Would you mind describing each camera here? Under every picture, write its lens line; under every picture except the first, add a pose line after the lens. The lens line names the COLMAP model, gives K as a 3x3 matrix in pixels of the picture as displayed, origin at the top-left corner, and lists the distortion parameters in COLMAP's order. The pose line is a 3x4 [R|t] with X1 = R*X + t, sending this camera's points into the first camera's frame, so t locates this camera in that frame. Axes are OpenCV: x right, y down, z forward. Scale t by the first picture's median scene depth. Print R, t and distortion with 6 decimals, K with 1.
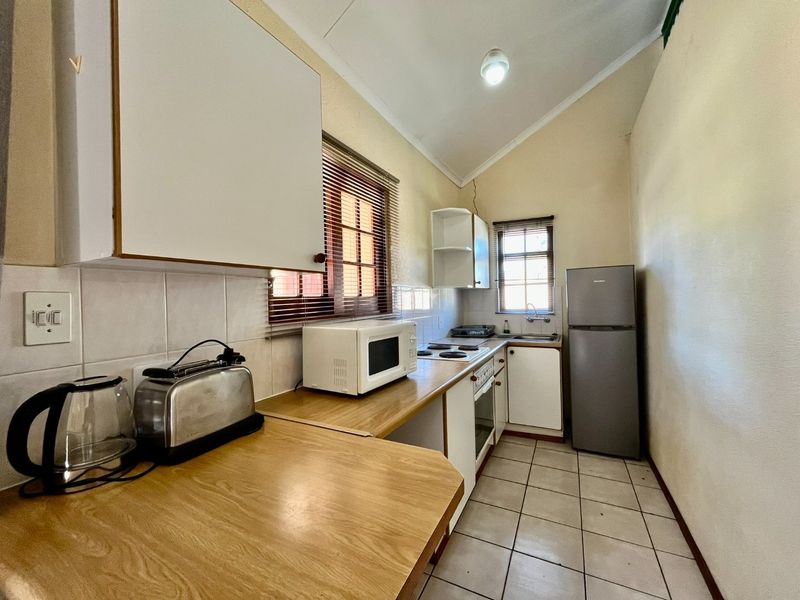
lens RADIAL K [[323.4, 0, 397.6], [0, 323.4, 301.4], [0, 0, 1]] dist [-0.011920, 0.001271]
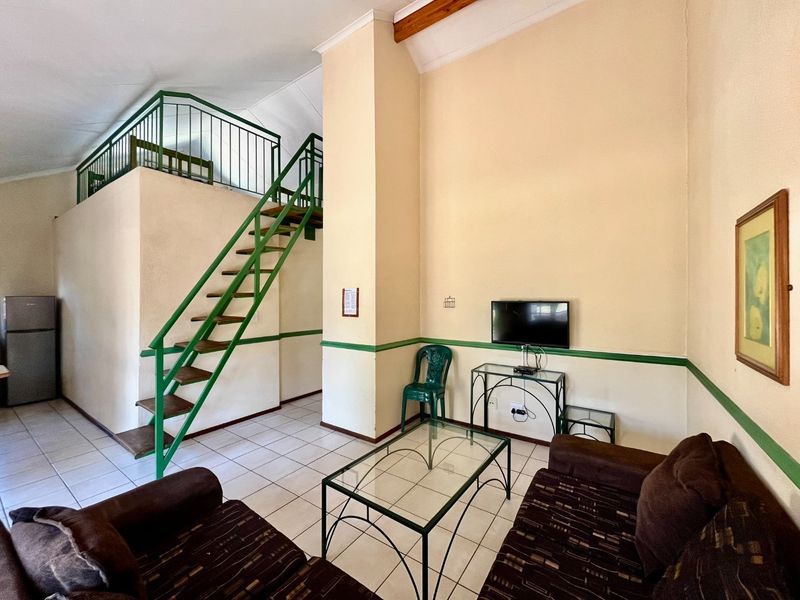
lens RADIAL K [[323.4, 0, 401.6], [0, 323.4, 298.3], [0, 0, 1]] dist [-0.011920, 0.001271]
pose [[0.111812, 0.022588, 0.993473, -0.687615], [0.003691, 0.999725, -0.023146, -0.037898], [-0.993722, 0.006255, 0.111698, -0.943311]]
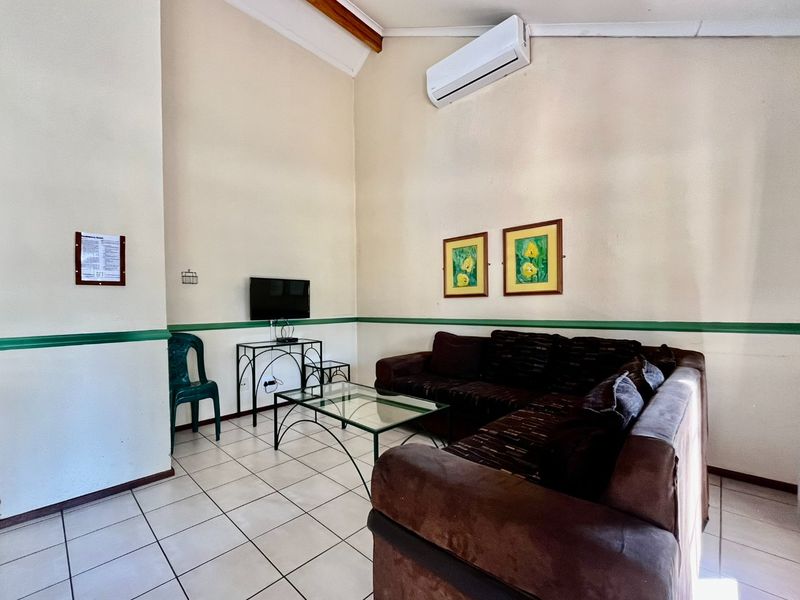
lens RADIAL K [[344.4, 0, 375.1], [0, 344.4, 309.0], [0, 0, 1]] dist [-0.001433, 0.002339]
pose [[-0.951827, 0.037294, 0.304360, -0.319216], [0.040550, 0.999168, 0.004383, 0.059501], [-0.303943, 0.016514, -0.952547, -0.204184]]
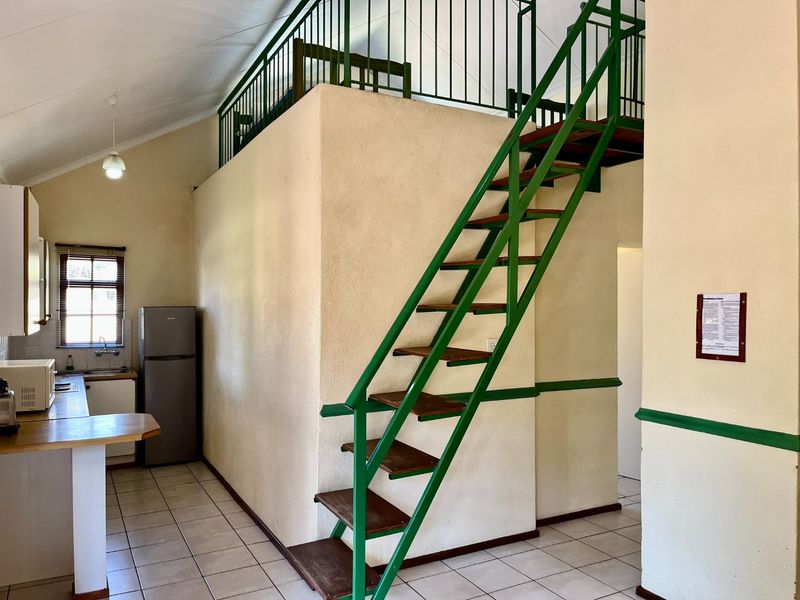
lens RADIAL K [[610.8, 0, 403.1], [0, 610.8, 303.5], [0, 0, 1]] dist [0.029876, -0.023546]
pose [[0.550870, 0.025996, 0.834186, -0.622407], [-0.009998, 0.999649, -0.024551, -0.056232], [-0.834531, 0.005184, 0.550937, -0.761578]]
